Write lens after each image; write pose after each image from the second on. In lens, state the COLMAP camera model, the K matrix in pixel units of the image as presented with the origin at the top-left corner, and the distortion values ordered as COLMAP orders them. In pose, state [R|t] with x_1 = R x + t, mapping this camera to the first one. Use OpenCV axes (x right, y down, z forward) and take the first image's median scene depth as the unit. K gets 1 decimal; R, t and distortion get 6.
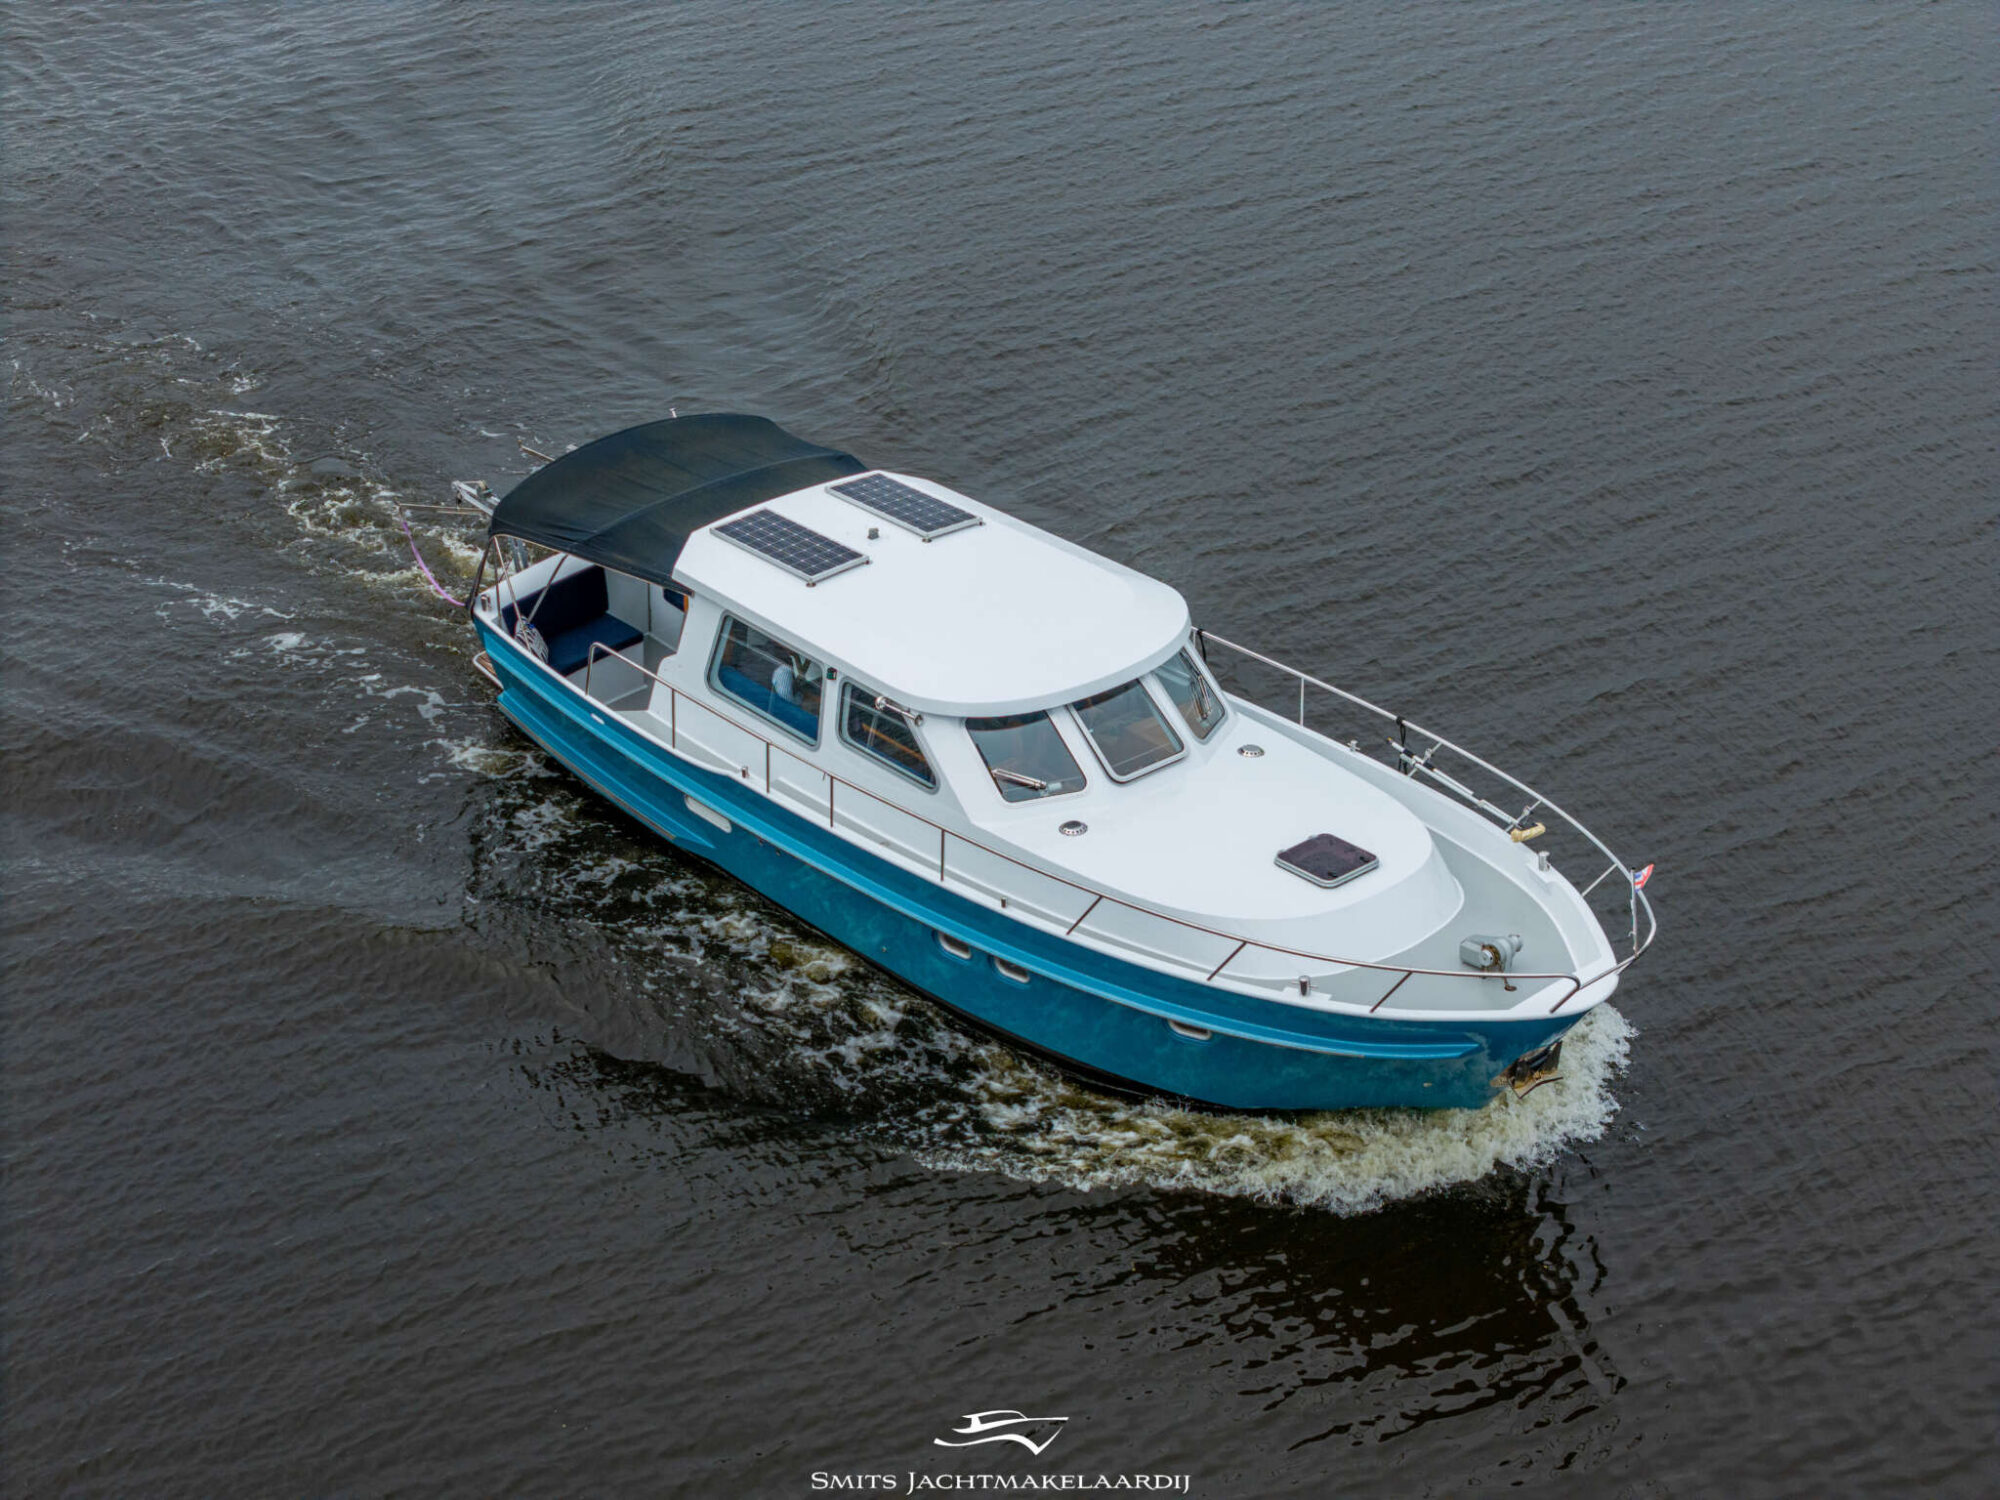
lens RADIAL K [[3978.2, 0, 1000.0], [0, 3978.2, 750.0], [0, 0, 1]] dist [-0.231729, -0.101336]
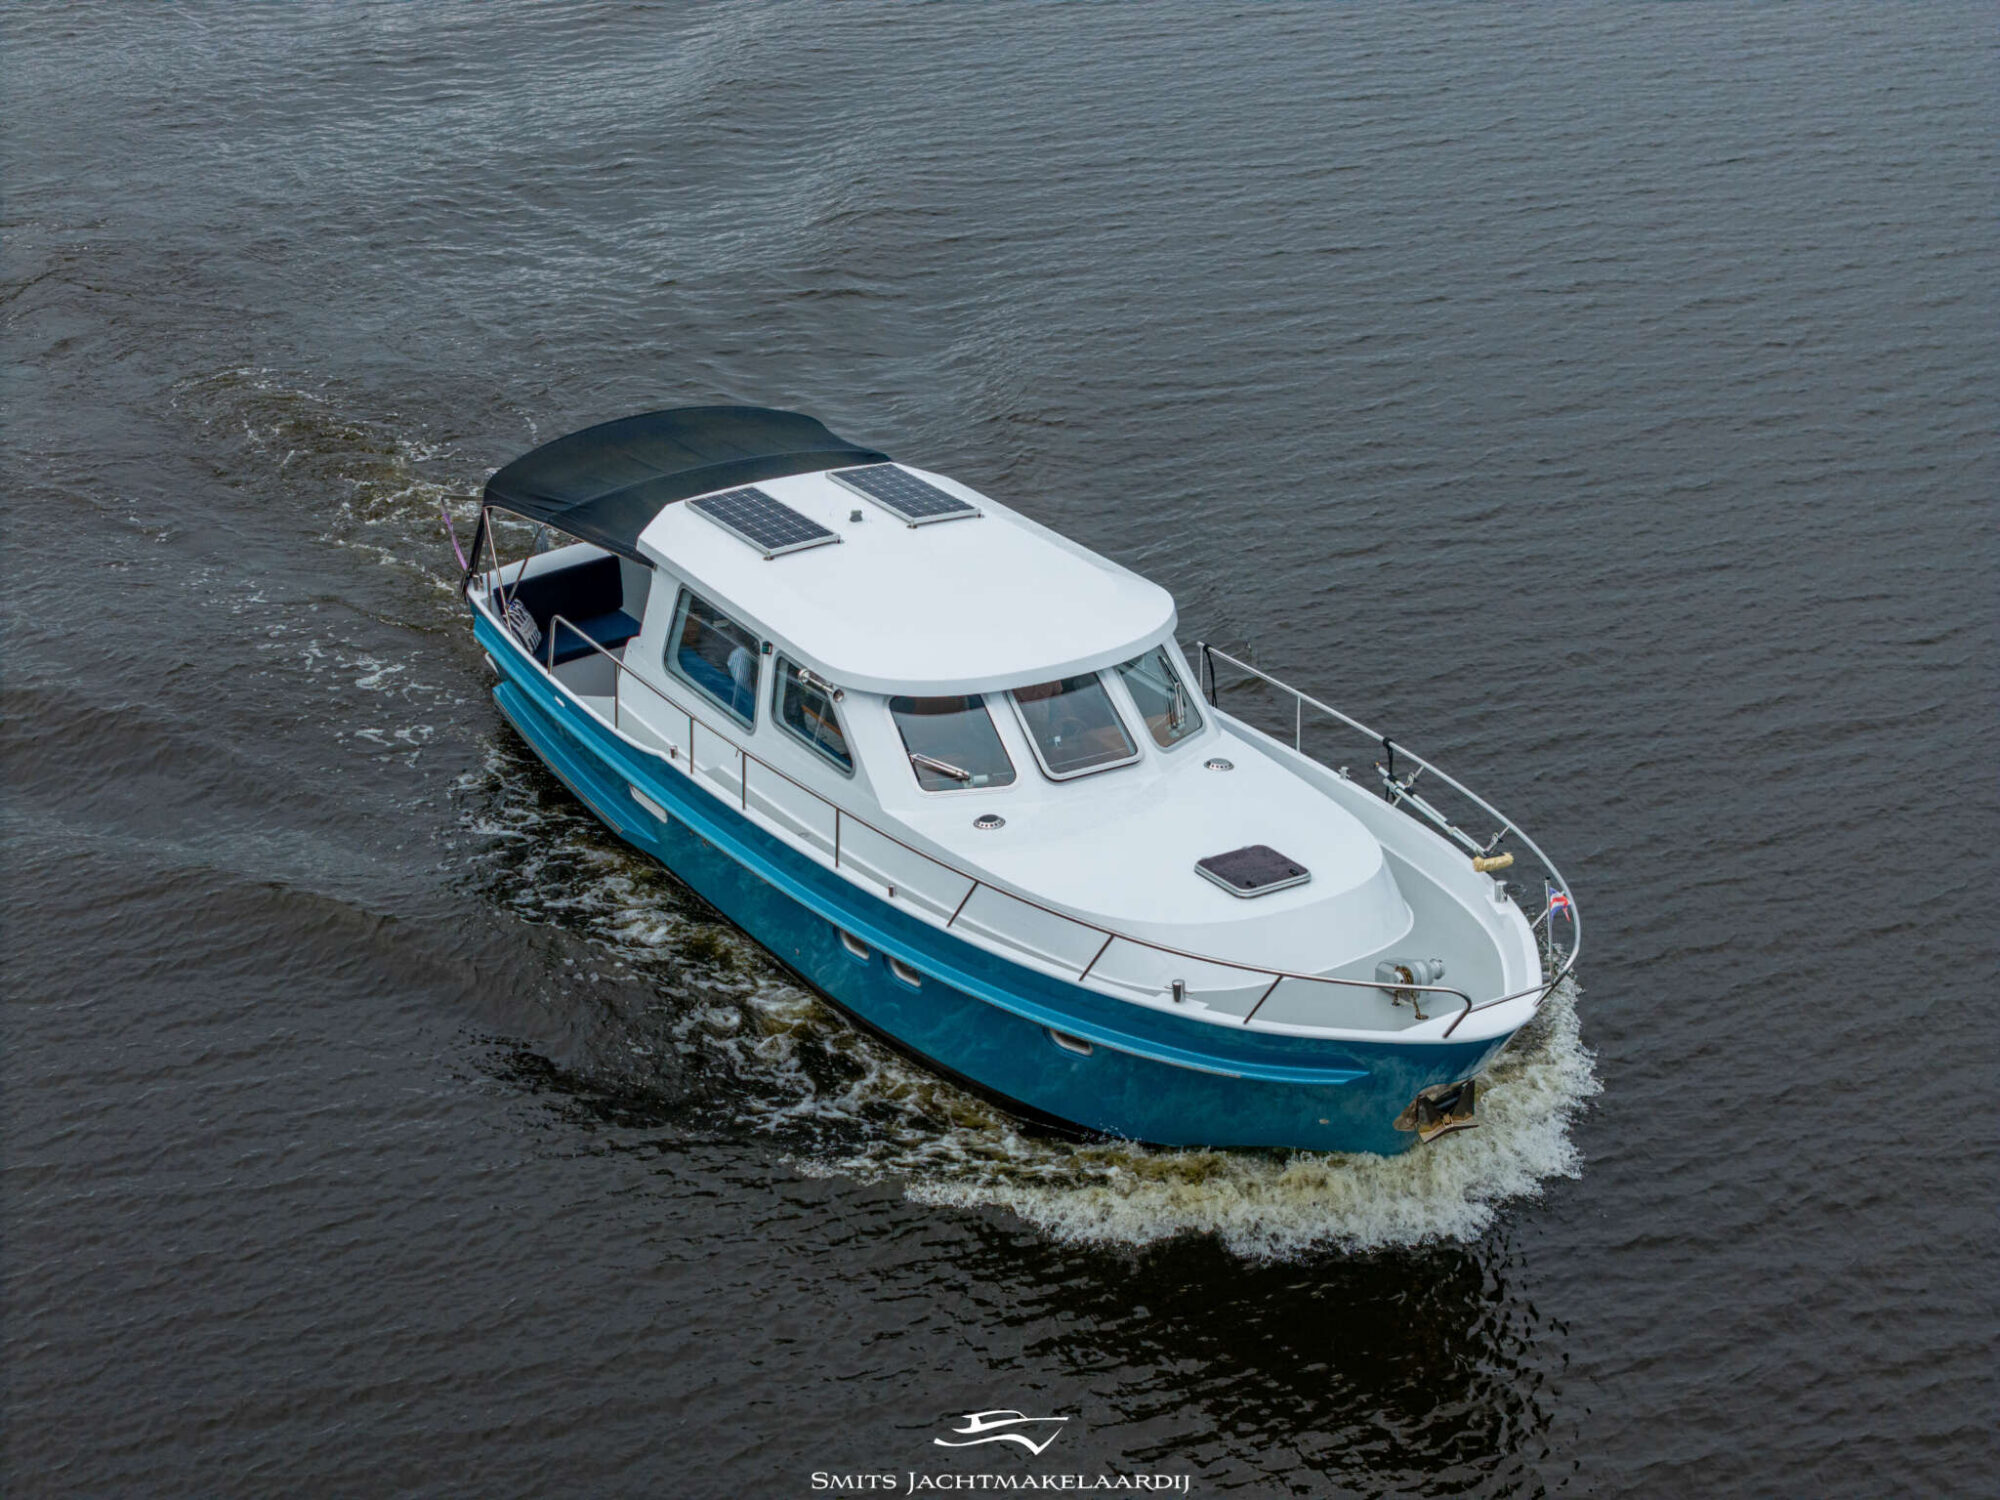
lens RADIAL K [[3978.2, 0, 1000.0], [0, 3978.2, 750.0], [0, 0, 1]] dist [-0.231729, -0.101336]
pose [[0.986488, 0.067794, -0.149148, 0.149095], [-0.078584, 0.994608, -0.067673, 0.062107], [0.143756, 0.078479, 0.986496, 0.104979]]
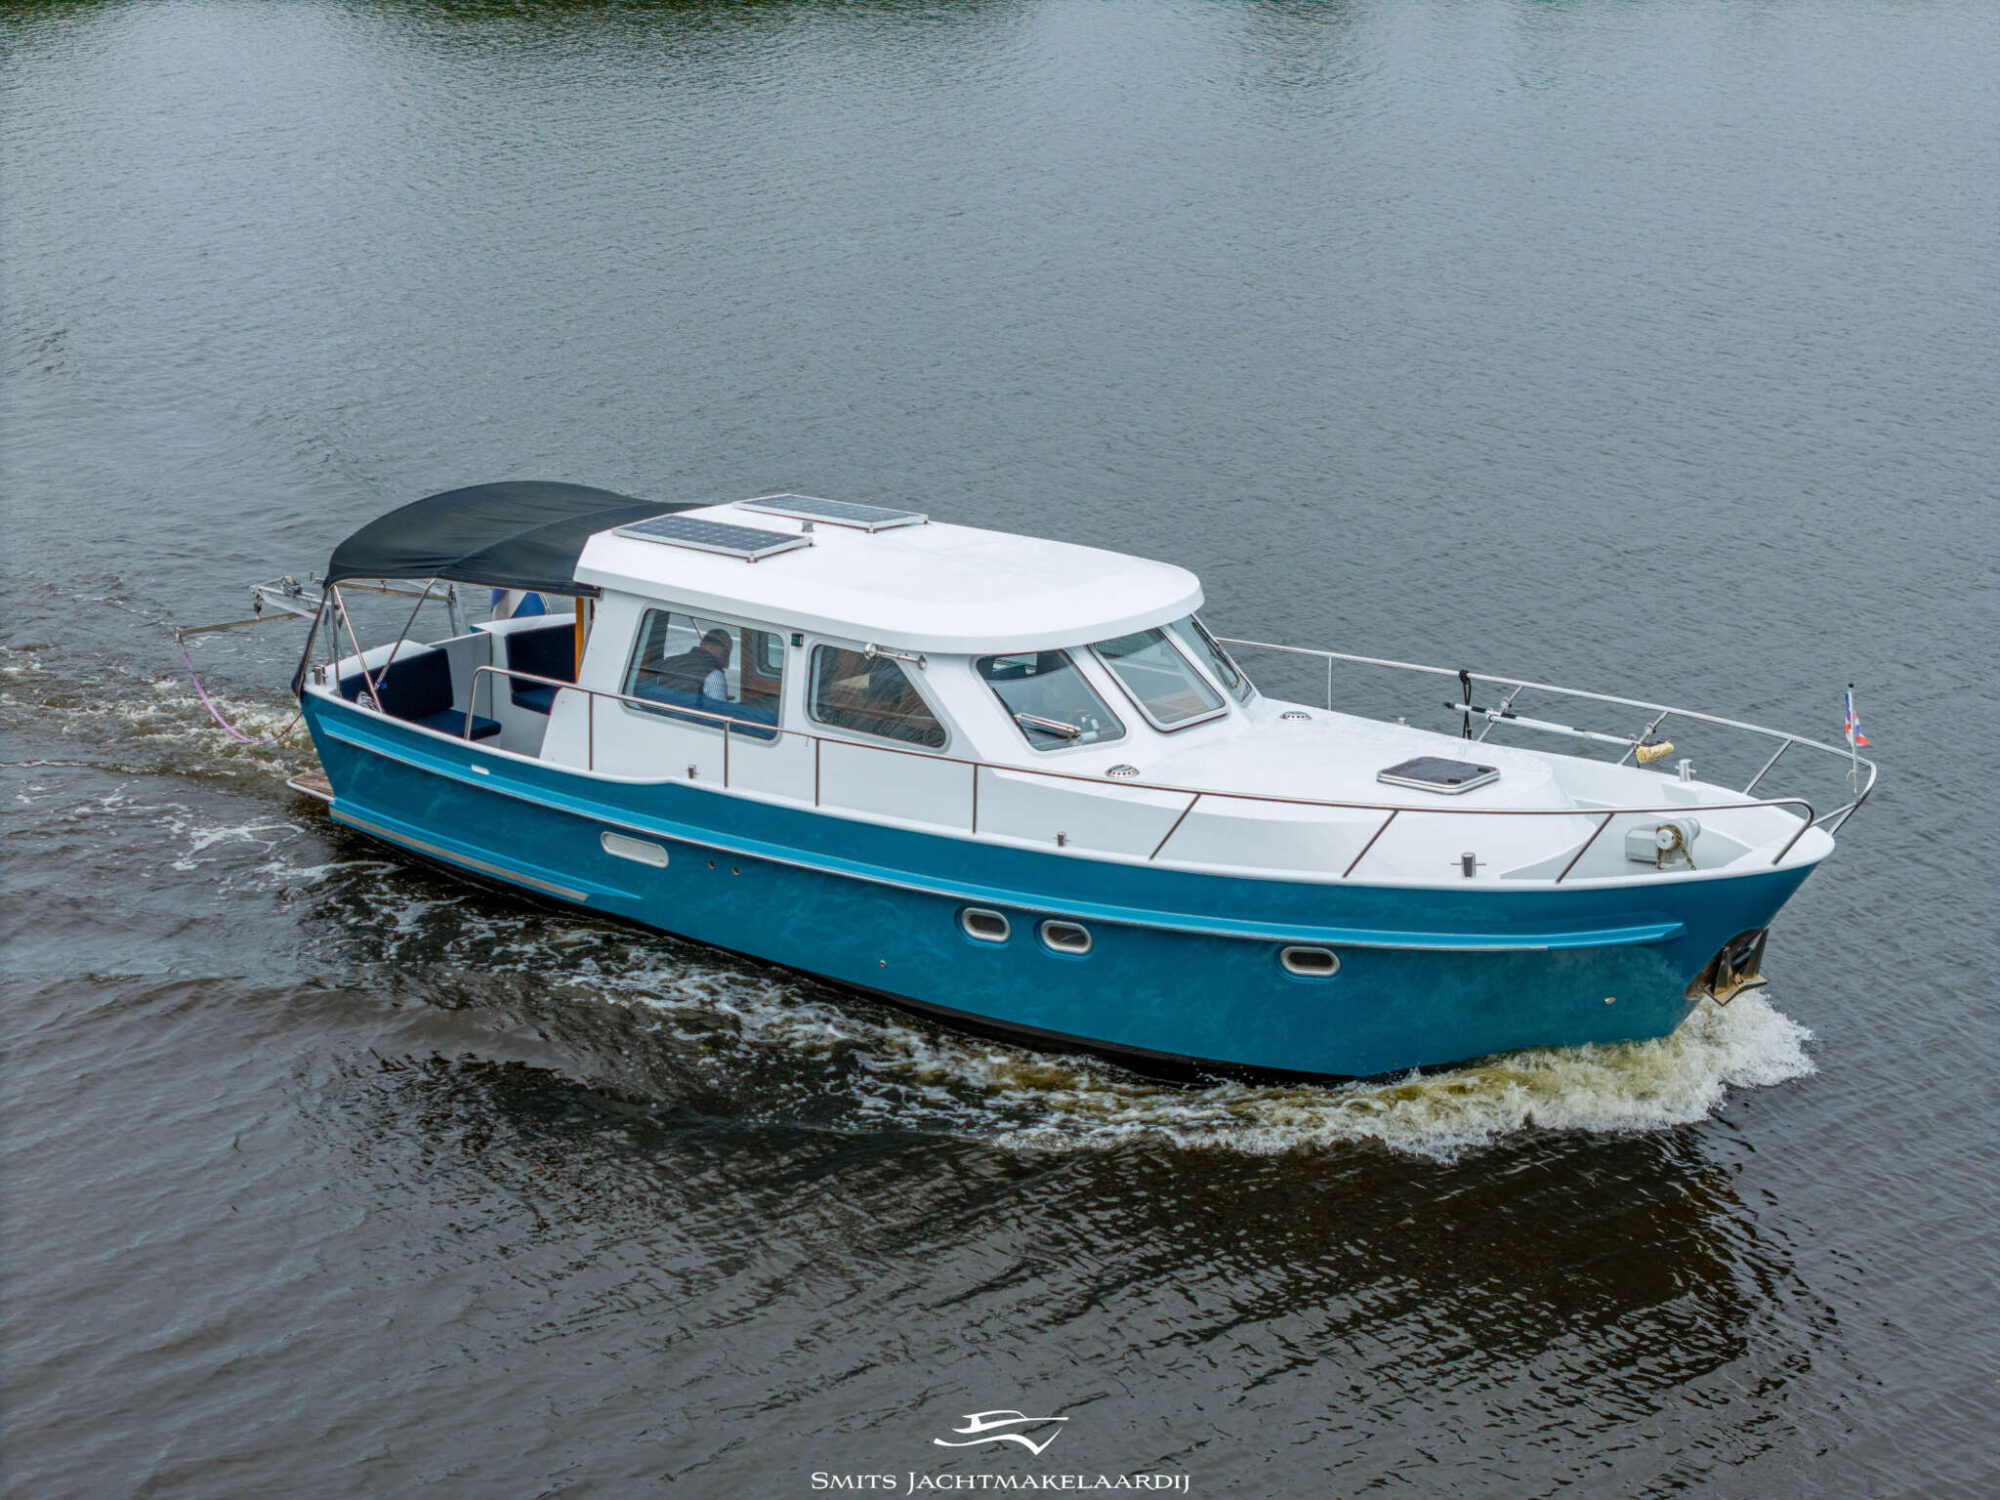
lens RADIAL K [[3978.2, 0, 1000.0], [0, 3978.2, 750.0], [0, 0, 1]] dist [-0.231729, -0.101336]
pose [[0.987737, -0.039733, 0.150985, -0.126707], [0.071300, 0.975135, -0.209830, 0.180331], [-0.138894, 0.218022, 0.966010, 0.198129]]
